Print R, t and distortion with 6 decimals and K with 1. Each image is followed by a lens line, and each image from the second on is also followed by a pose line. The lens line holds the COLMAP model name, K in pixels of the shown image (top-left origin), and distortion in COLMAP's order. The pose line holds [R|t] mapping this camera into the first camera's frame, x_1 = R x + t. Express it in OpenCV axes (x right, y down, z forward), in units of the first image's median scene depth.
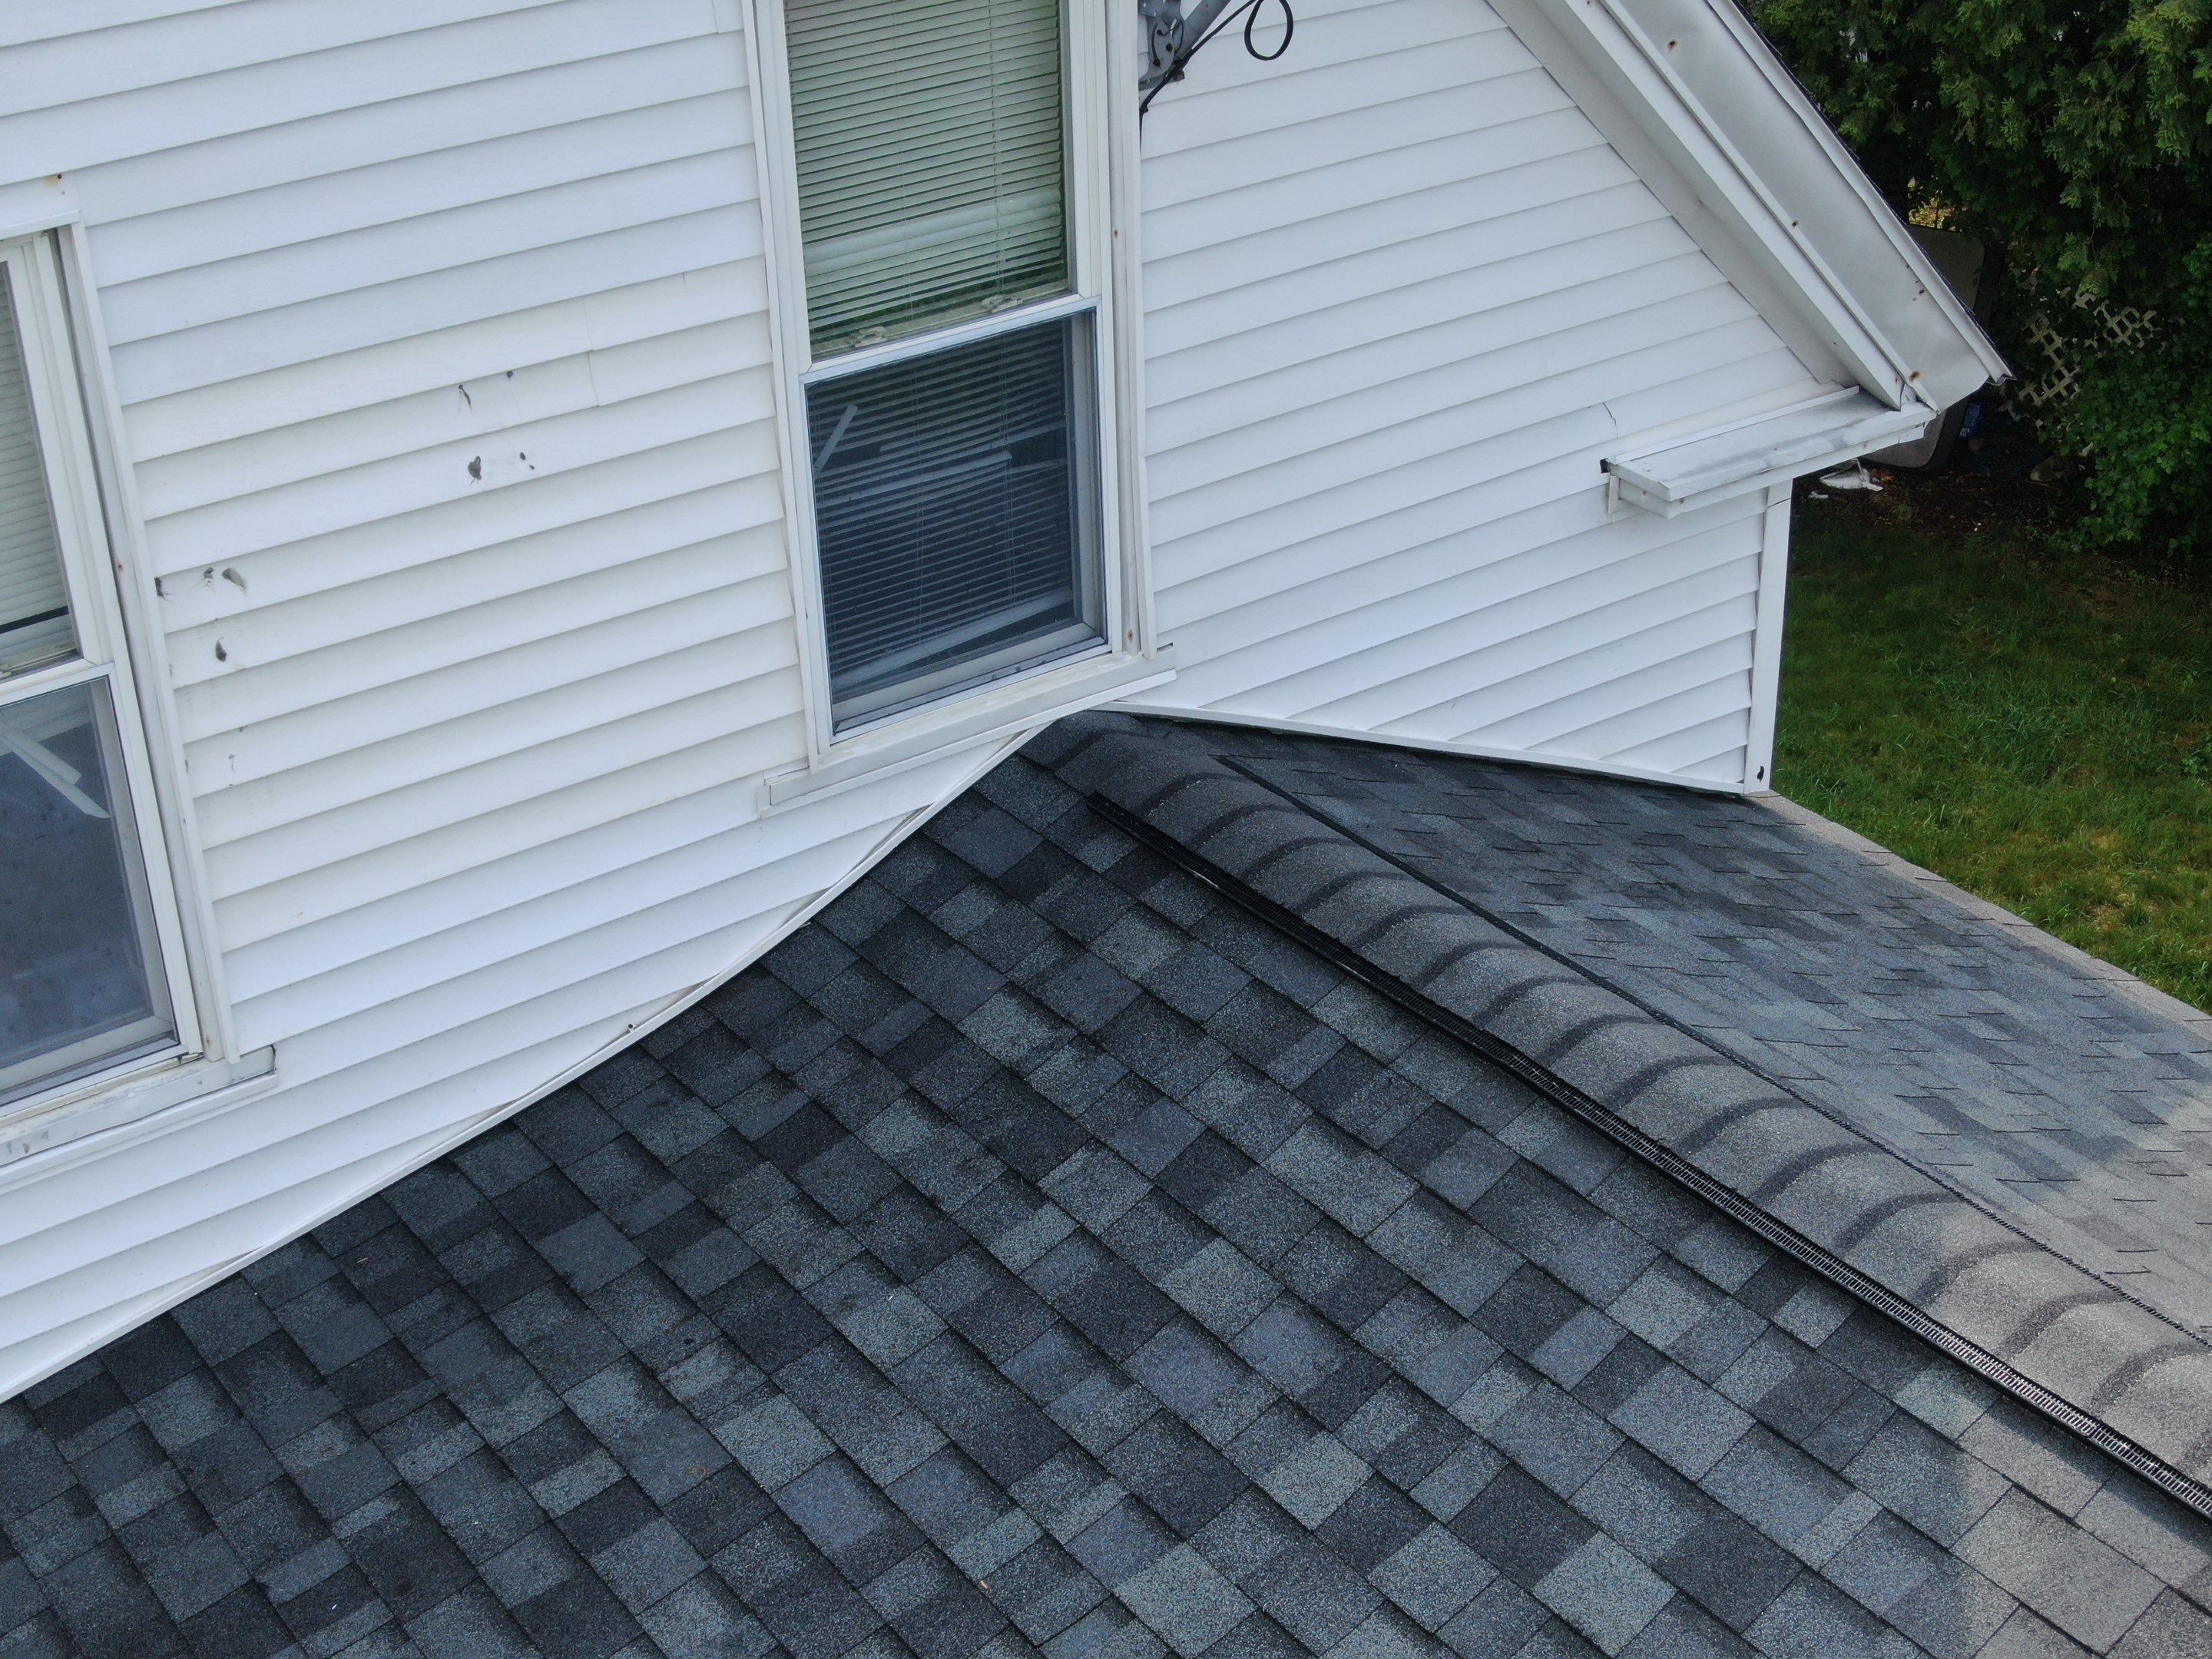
lens RADIAL K [[3048.6, 0, 1112.4], [0, 3048.6, 840.6], [0, 0, 1]] dist [-0.009133, 0.000000]
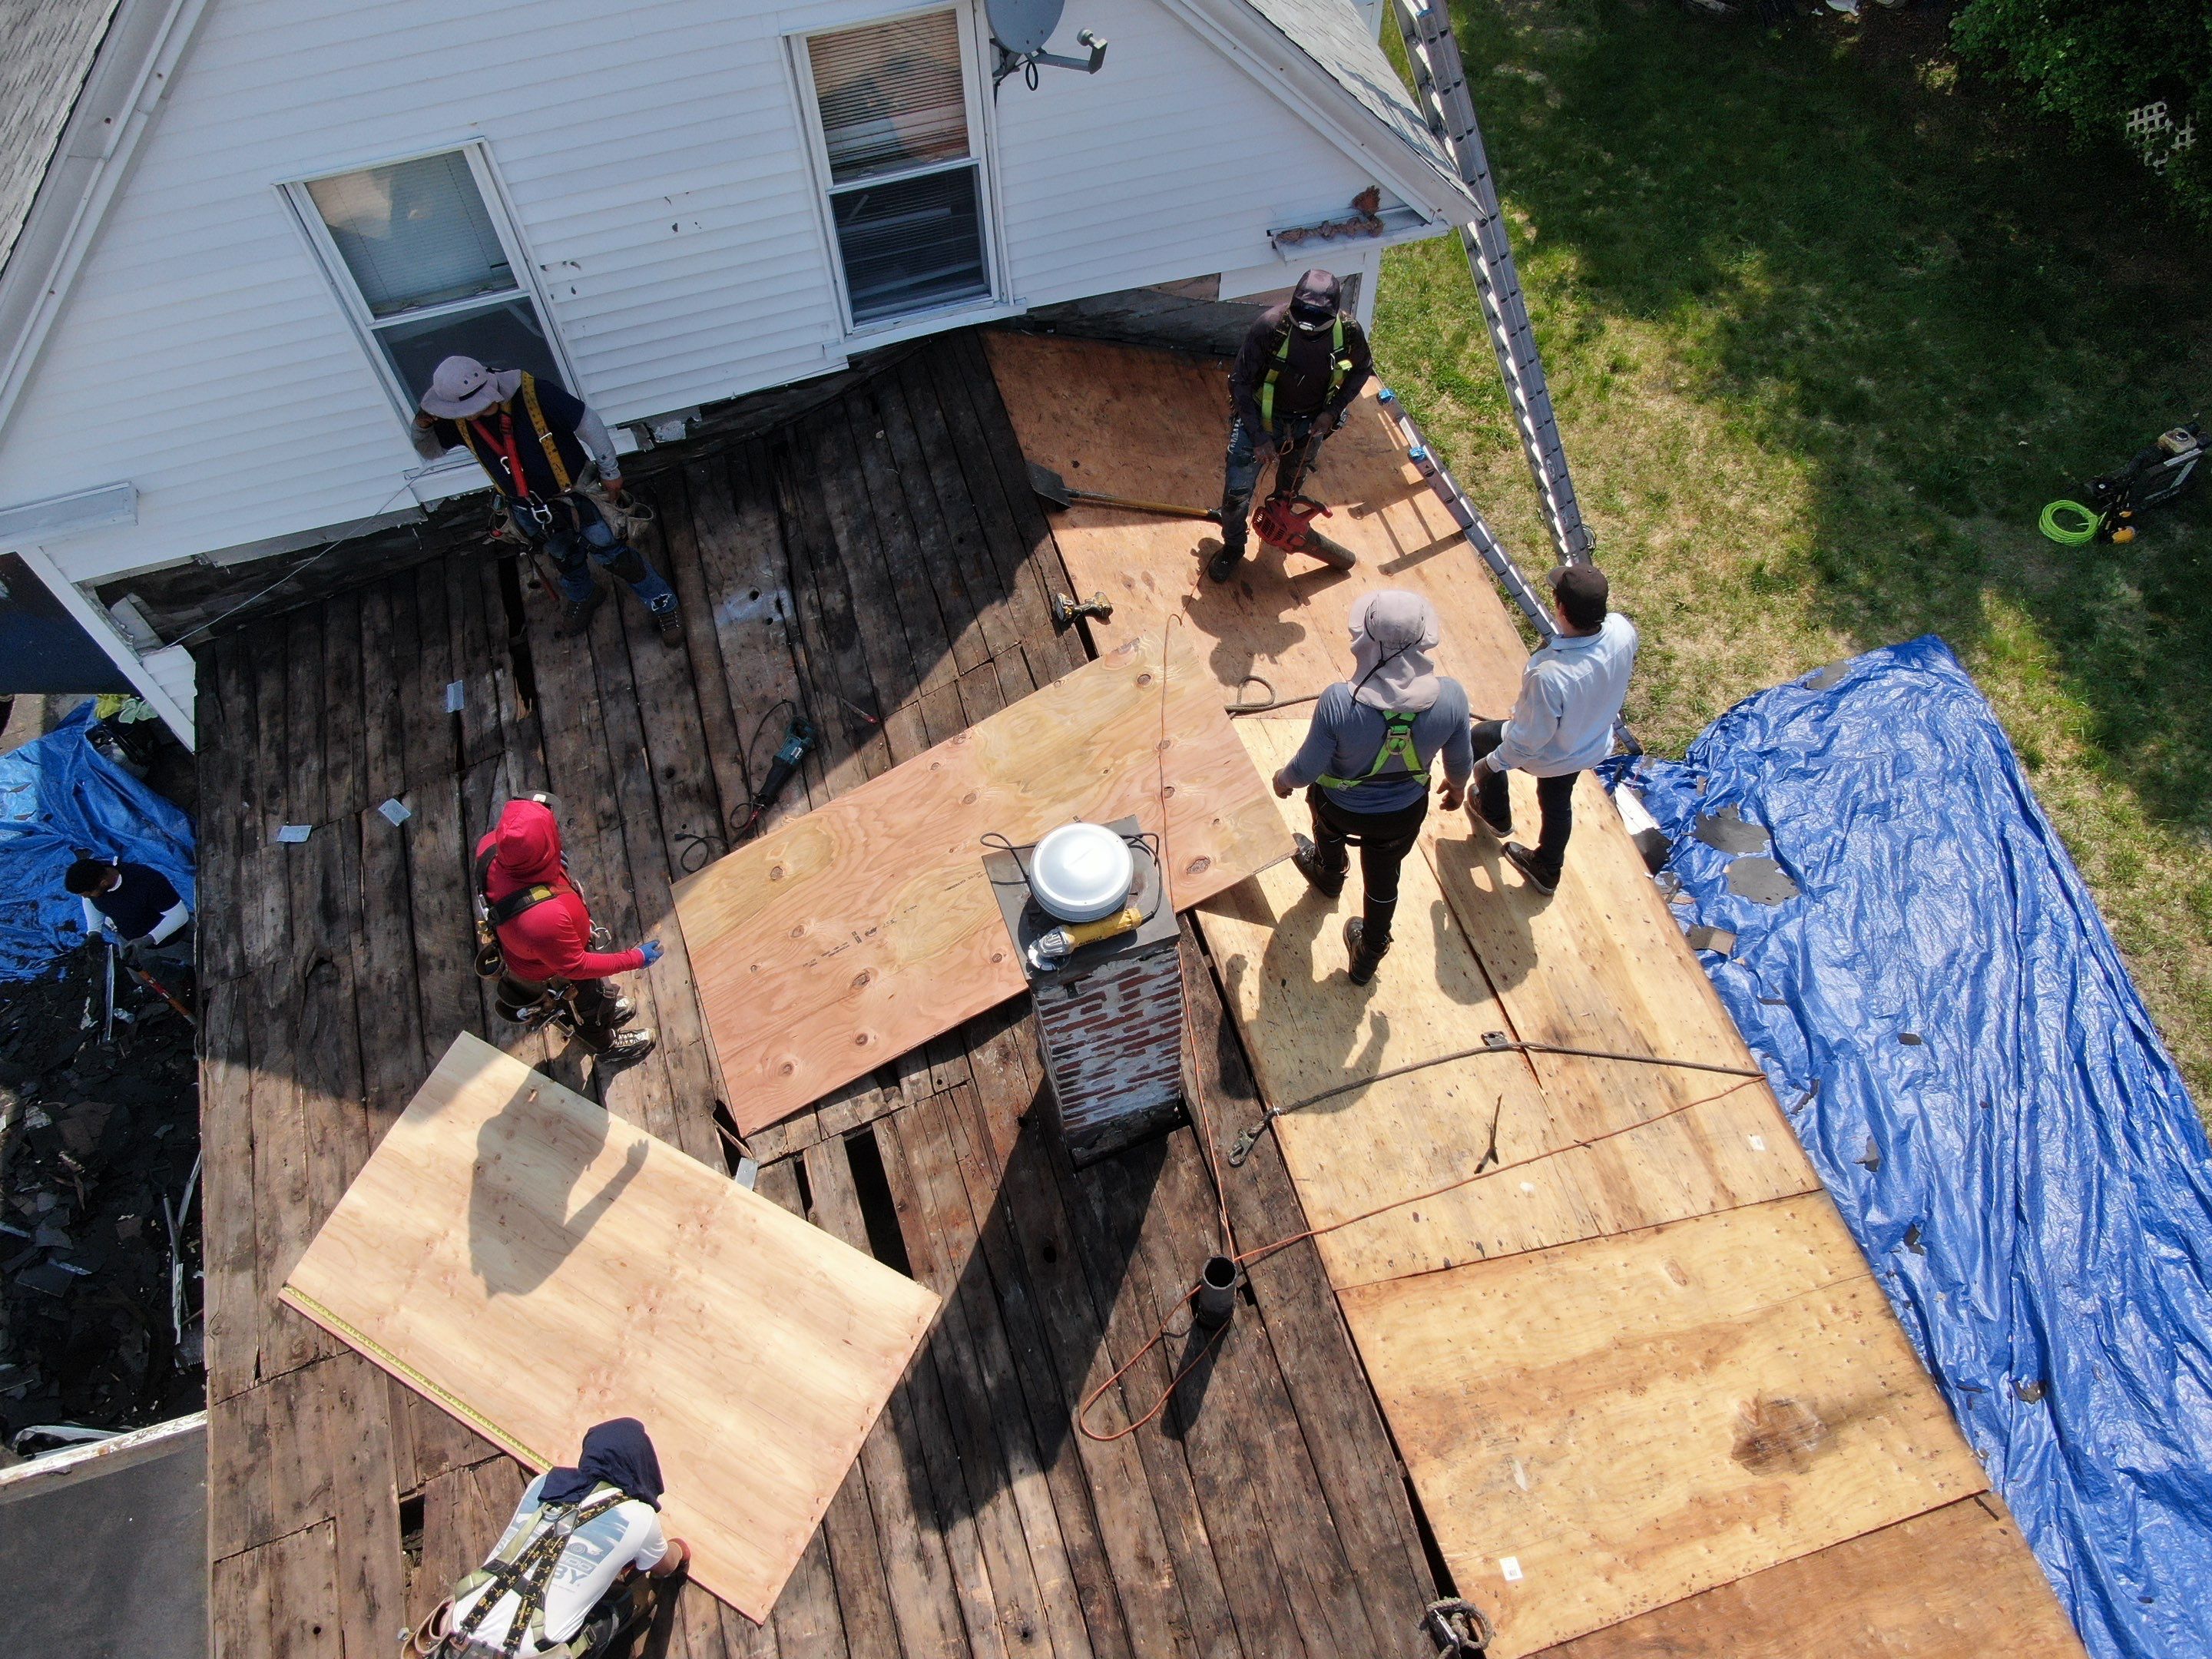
lens RADIAL K [[1600.1, 0, 1113.8], [0, 1600.1, 826.3], [0, 0, 1]] dist [-0.015585, 0.005131]
pose [[0.945121, 0.284615, -0.160439, 0.478319], [-0.165220, 0.839989, 0.516838, -0.445222], [0.281867, -0.461967, 0.840915, -0.219356]]
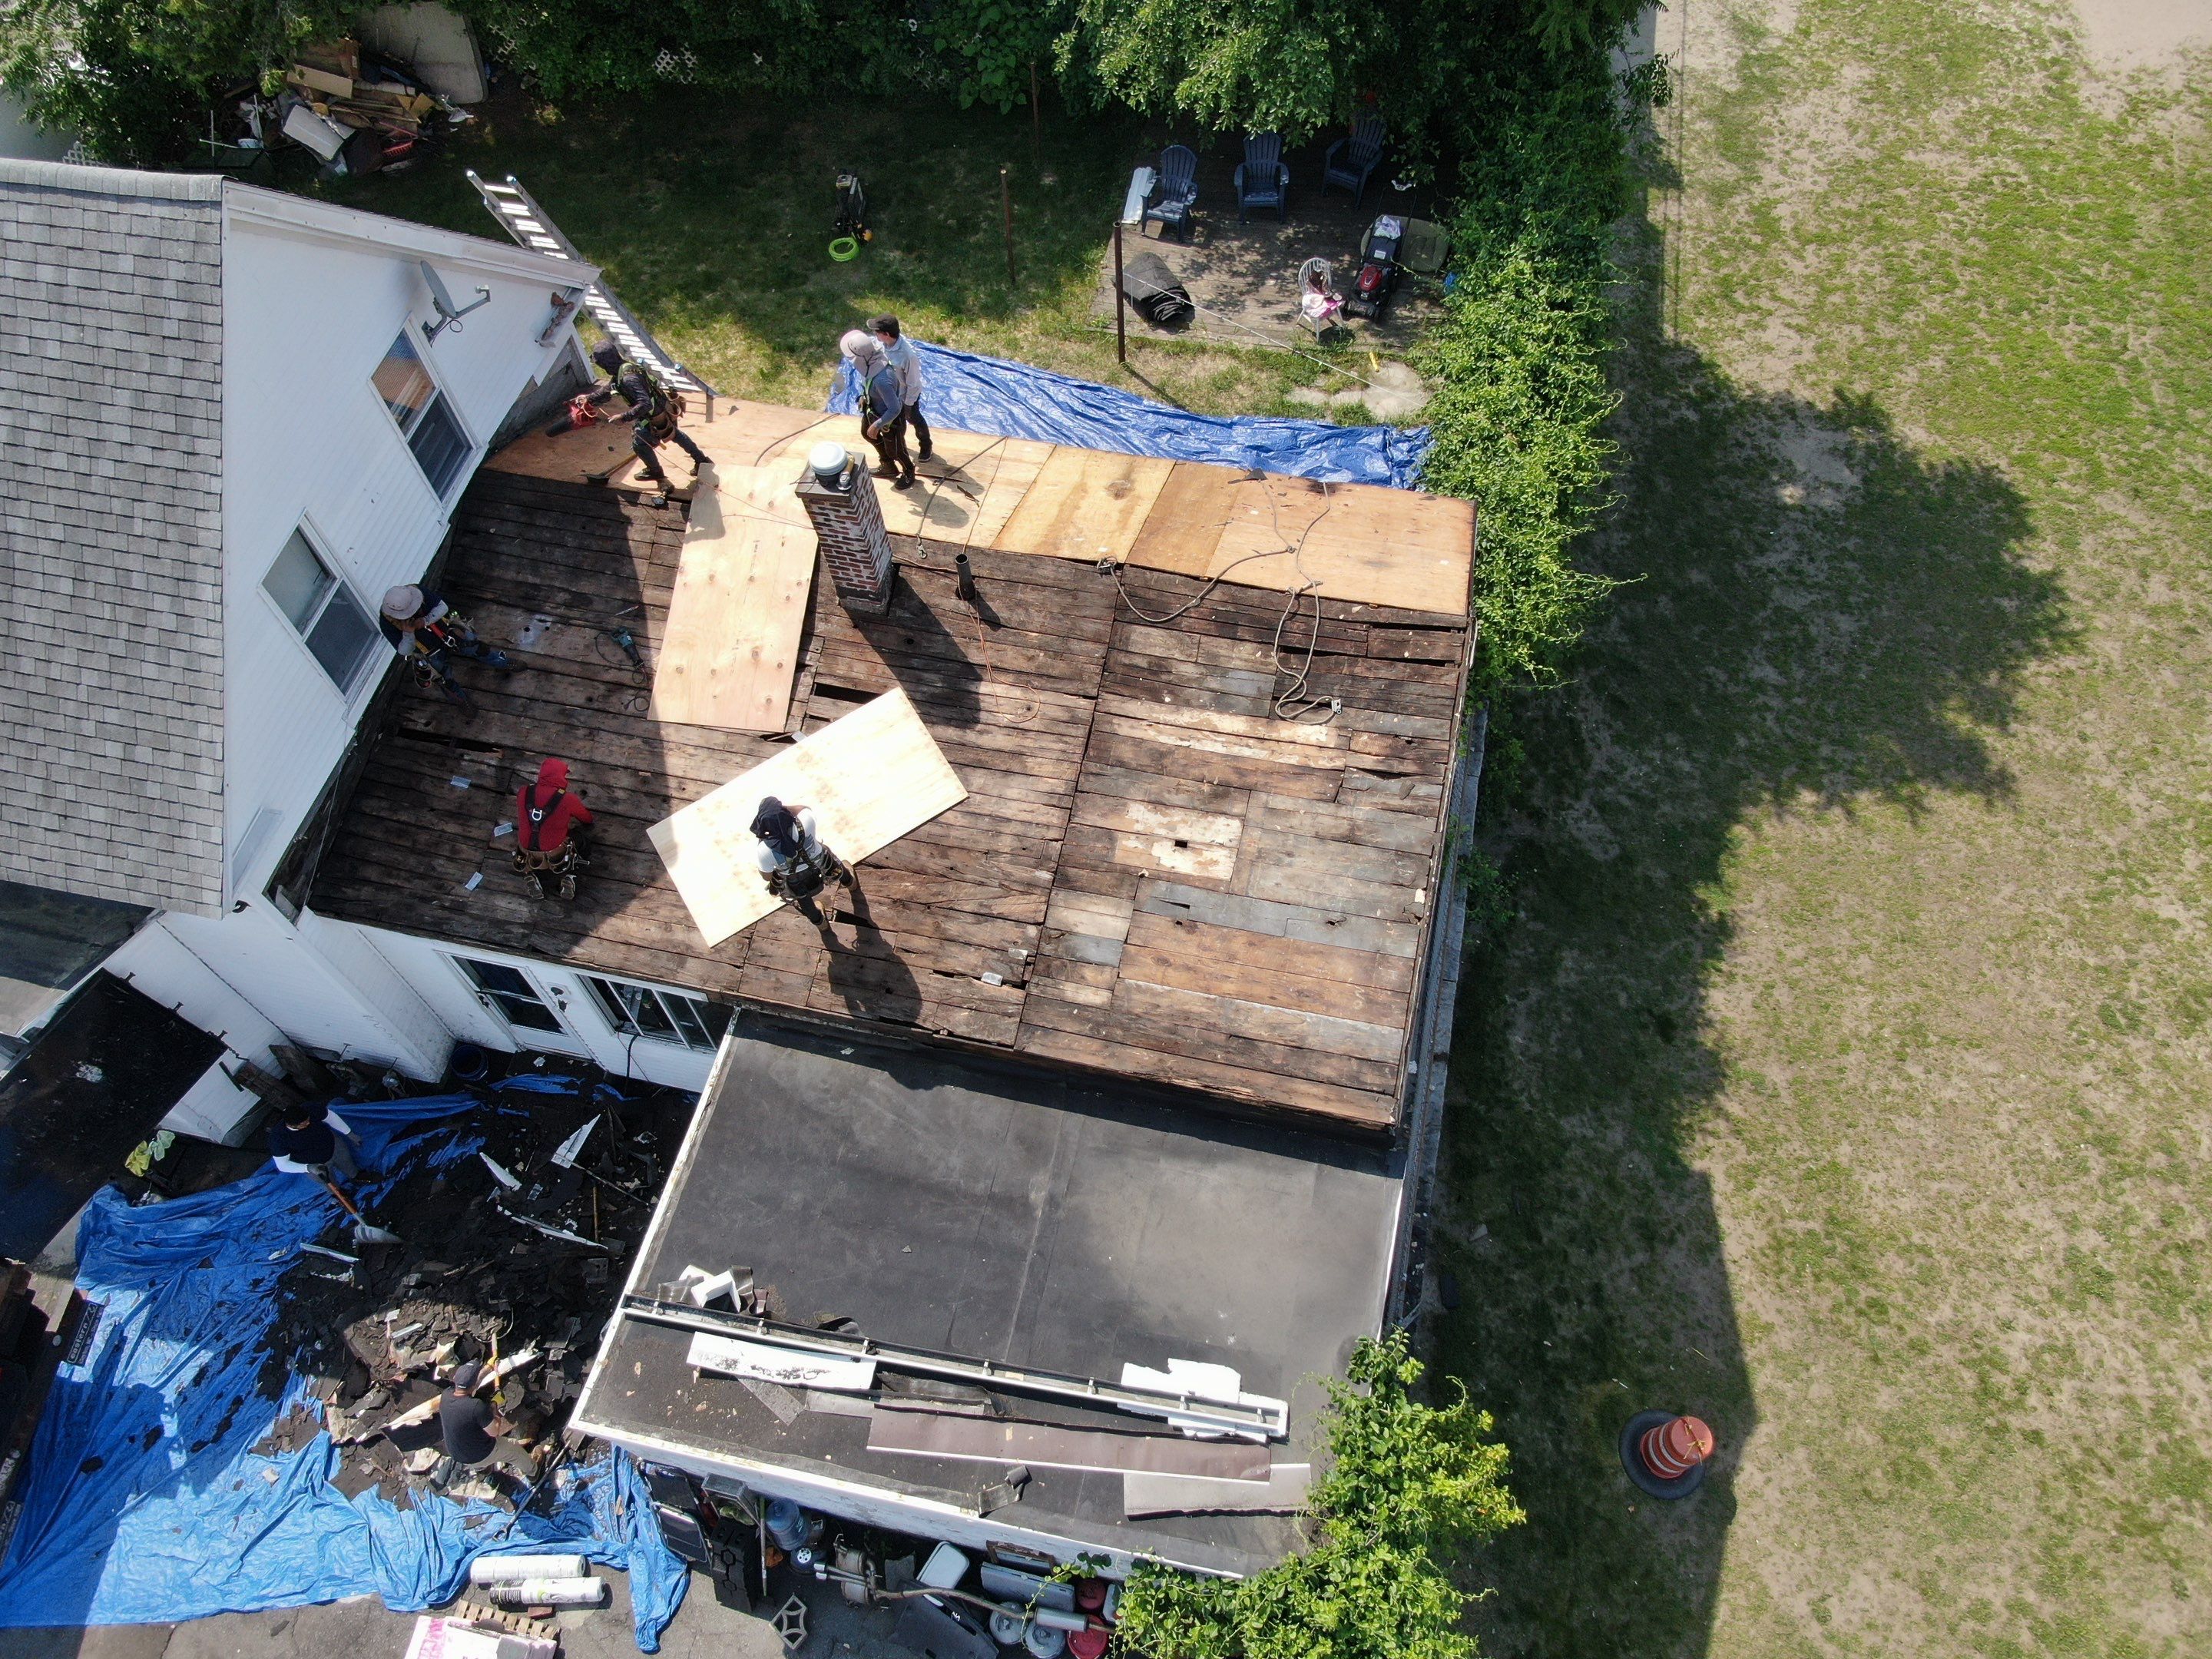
lens RADIAL K [[1600.1, 0, 1107.0], [0, 1600.1, 822.6], [0, 0, 1]] dist [-0.015585, 0.005131]
pose [[0.754815, -0.561405, 0.339233, -0.476508], [0.335655, 0.774917, 0.535574, -0.690277], [-0.563552, -0.290394, 0.773357, -1.753001]]
